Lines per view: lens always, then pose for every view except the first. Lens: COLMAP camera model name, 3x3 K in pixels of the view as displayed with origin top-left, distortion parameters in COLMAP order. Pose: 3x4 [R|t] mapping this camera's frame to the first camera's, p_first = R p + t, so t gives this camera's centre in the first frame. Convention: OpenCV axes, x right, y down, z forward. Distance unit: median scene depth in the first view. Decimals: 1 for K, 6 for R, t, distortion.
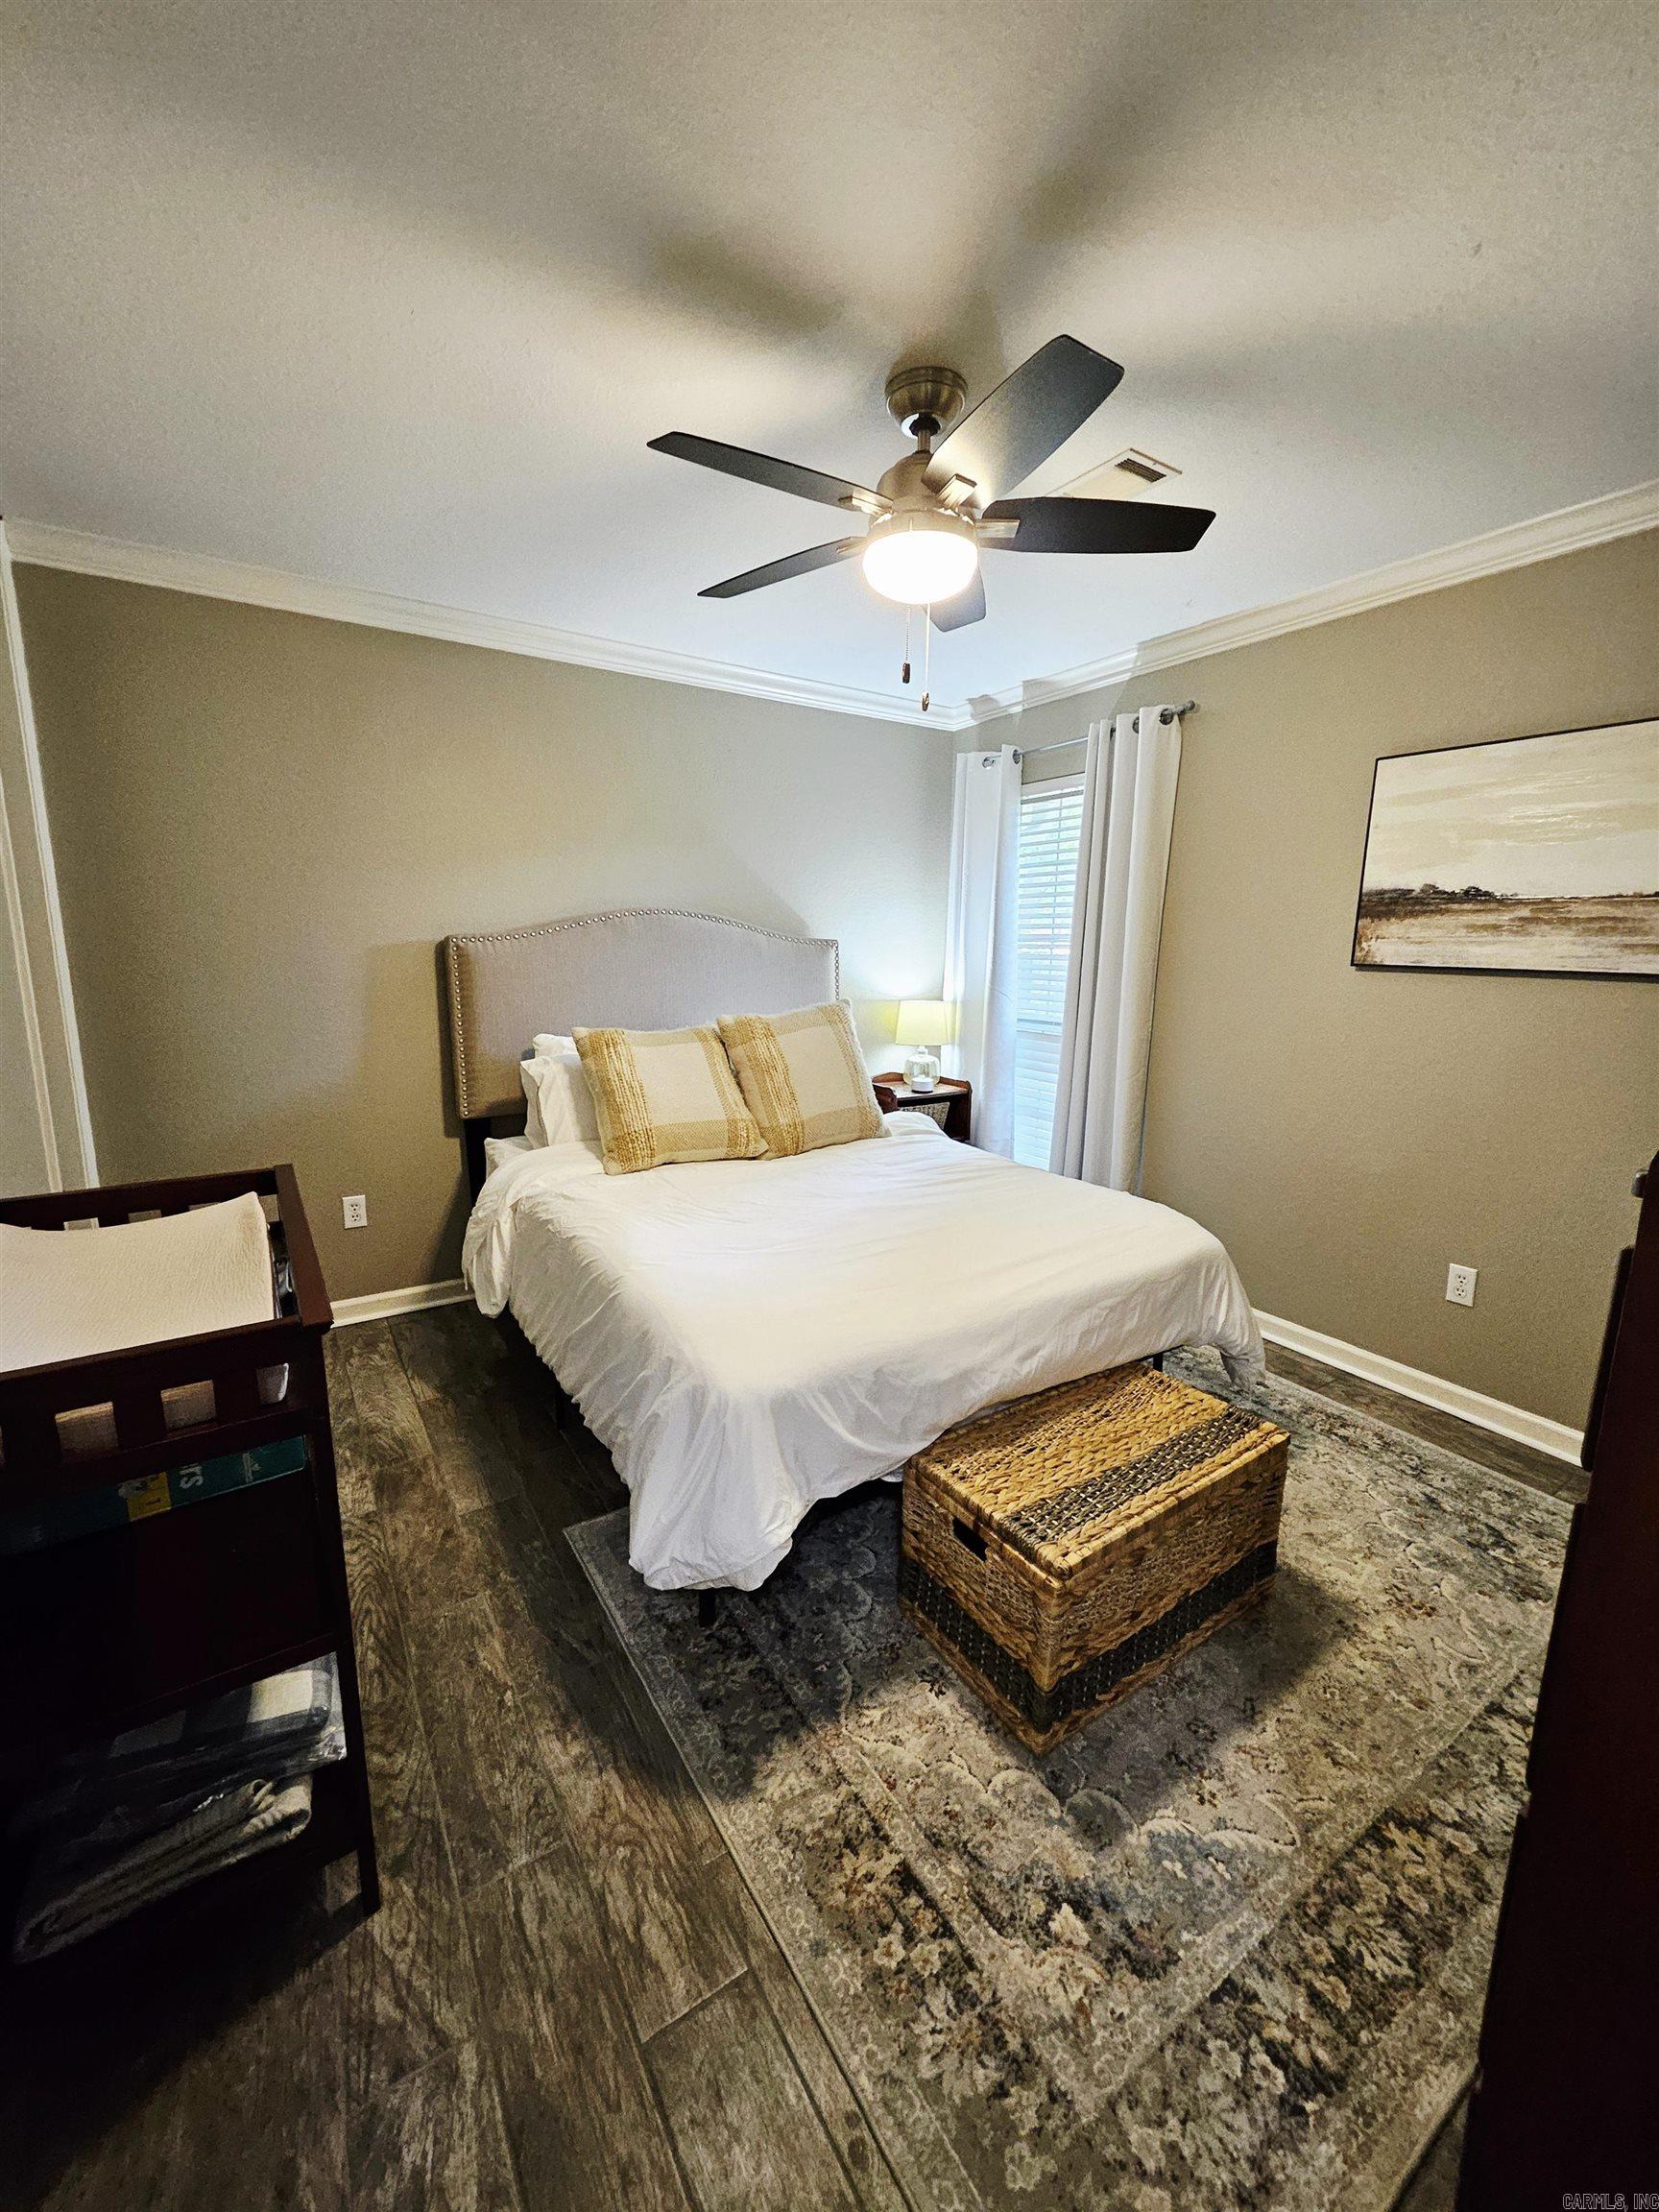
lens RADIAL K [[879.7, 0, 826.9], [0, 879.7, 1105.8], [0, 0, 1]] dist [-0.000813, 0.003064]
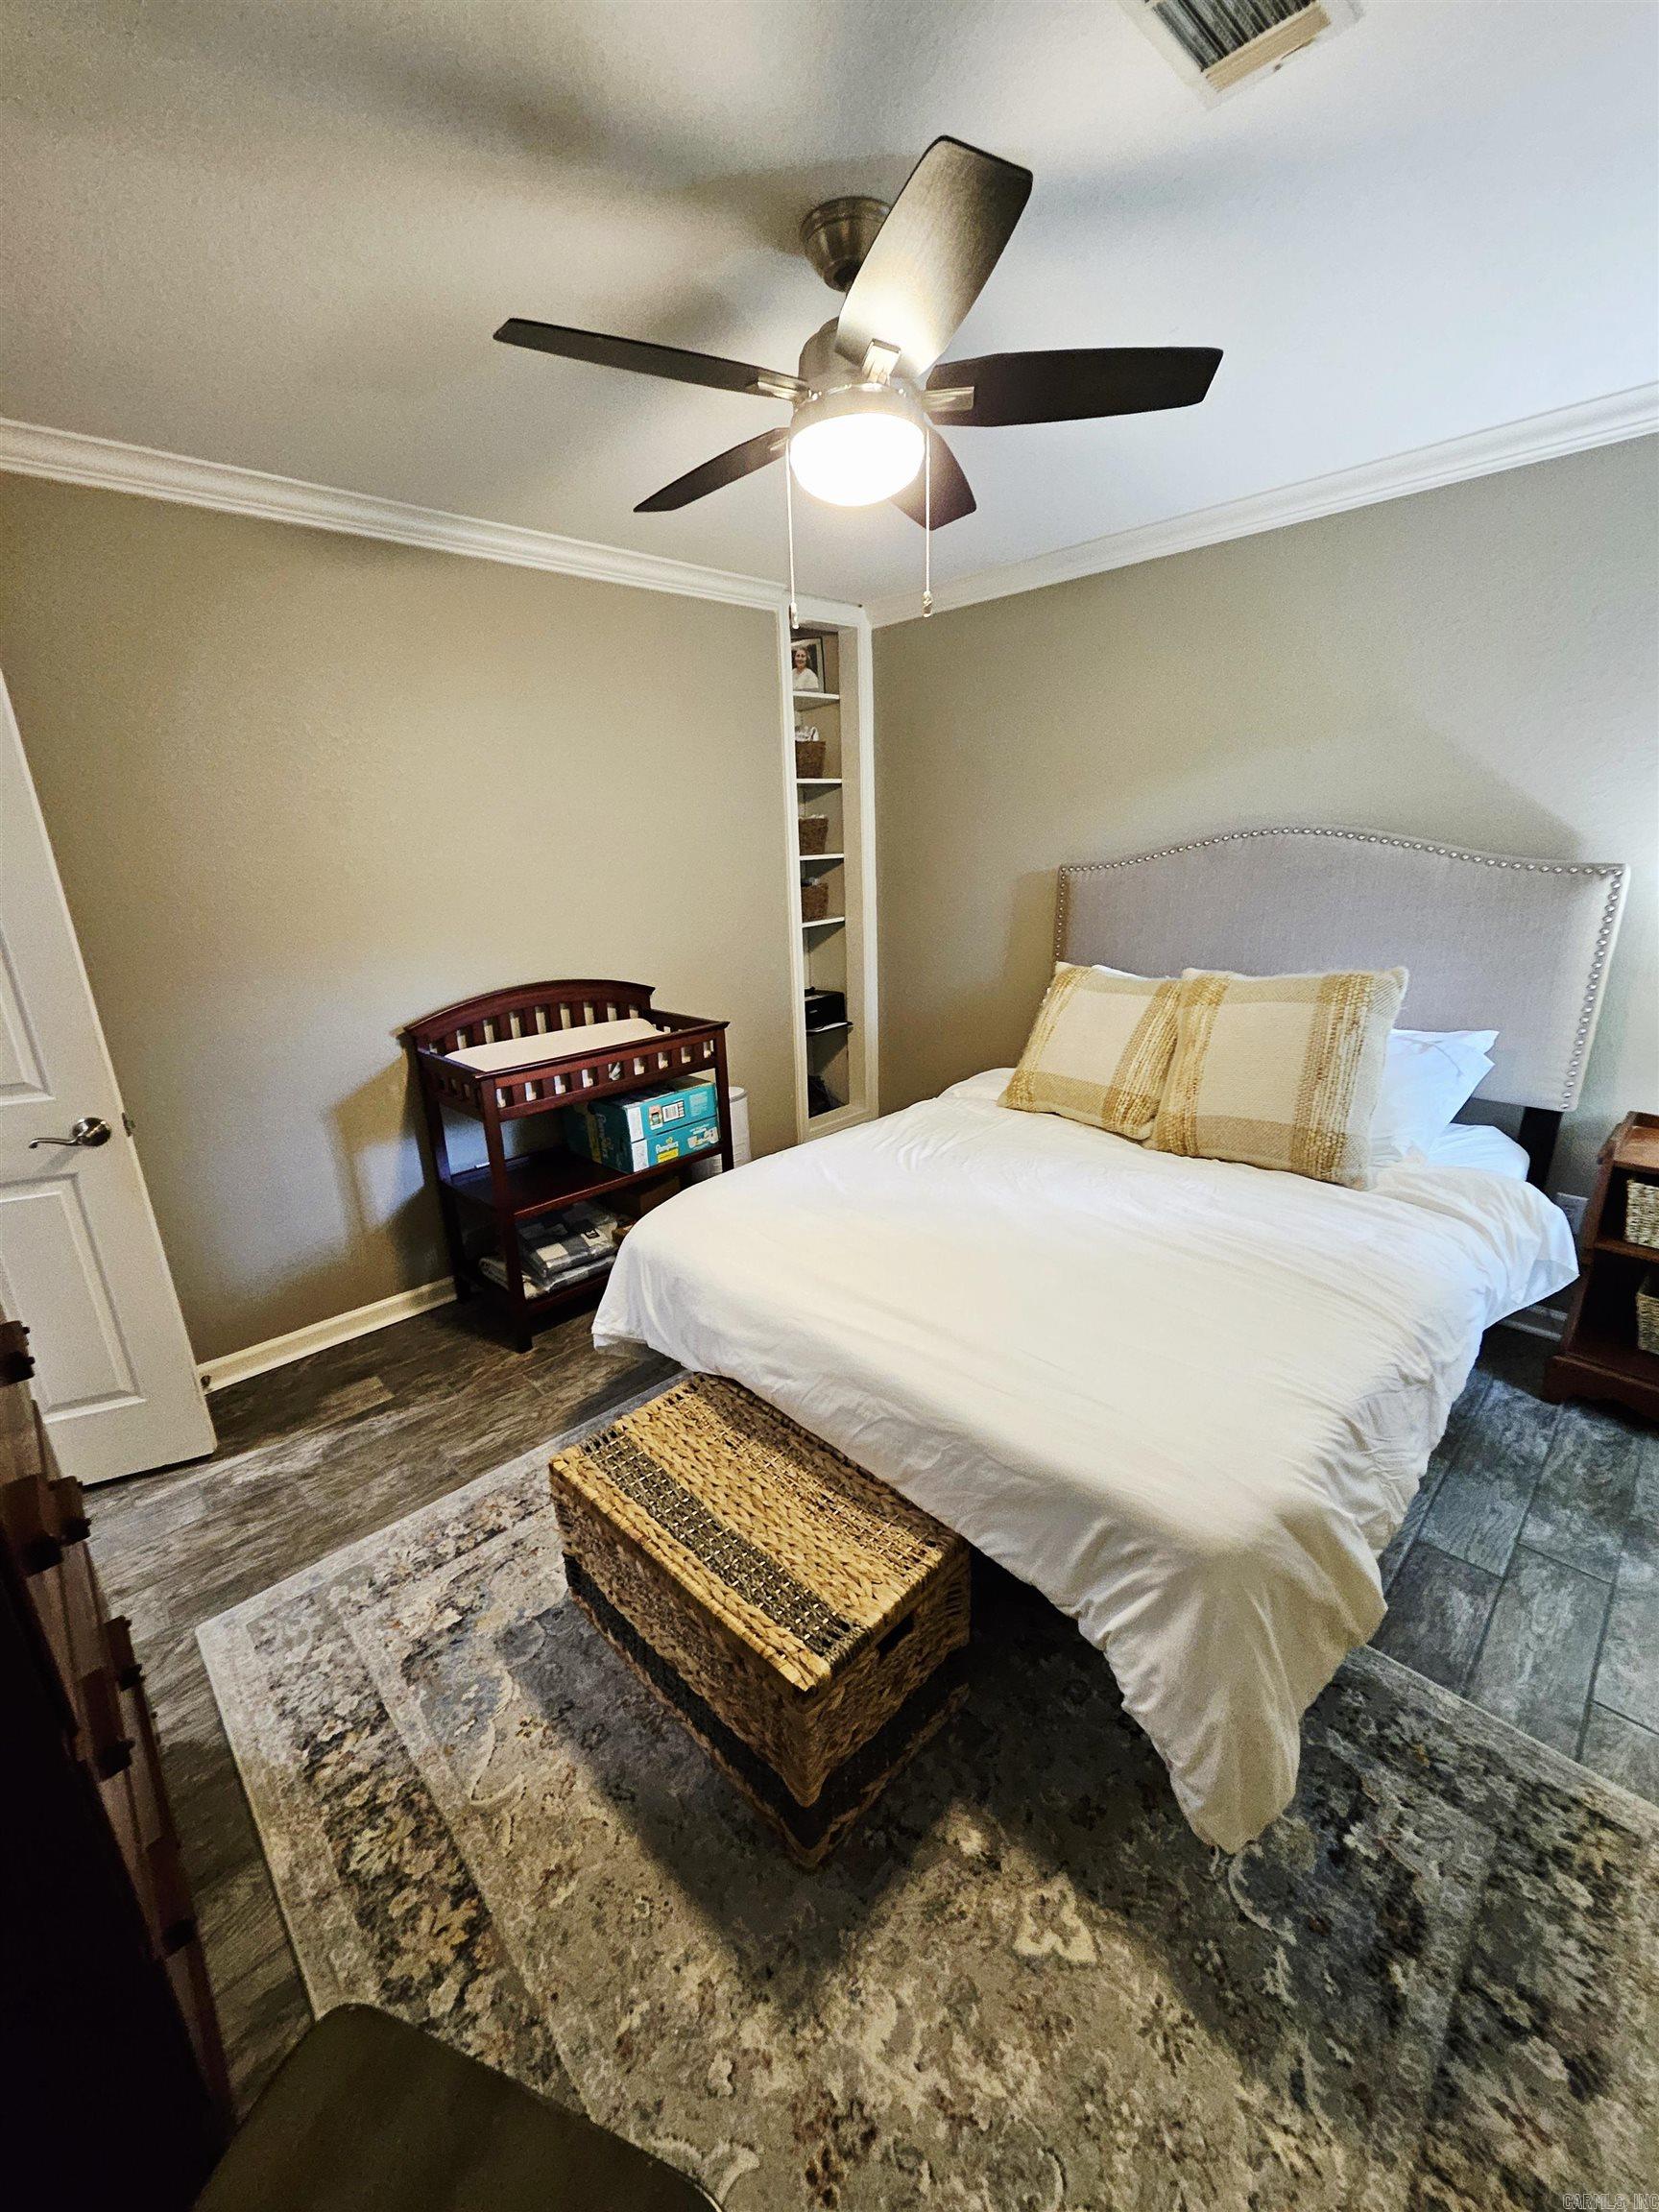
lens RADIAL K [[879.7, 0, 822.1], [0, 879.7, 1100.3], [0, 0, 1]] dist [-0.000813, 0.003064]
pose [[0.181955, 0.267313, -0.946275, 1.462644], [-0.142096, 0.959386, 0.243694, -0.316275], [0.972986, 0.090121, 0.212549, 1.162359]]
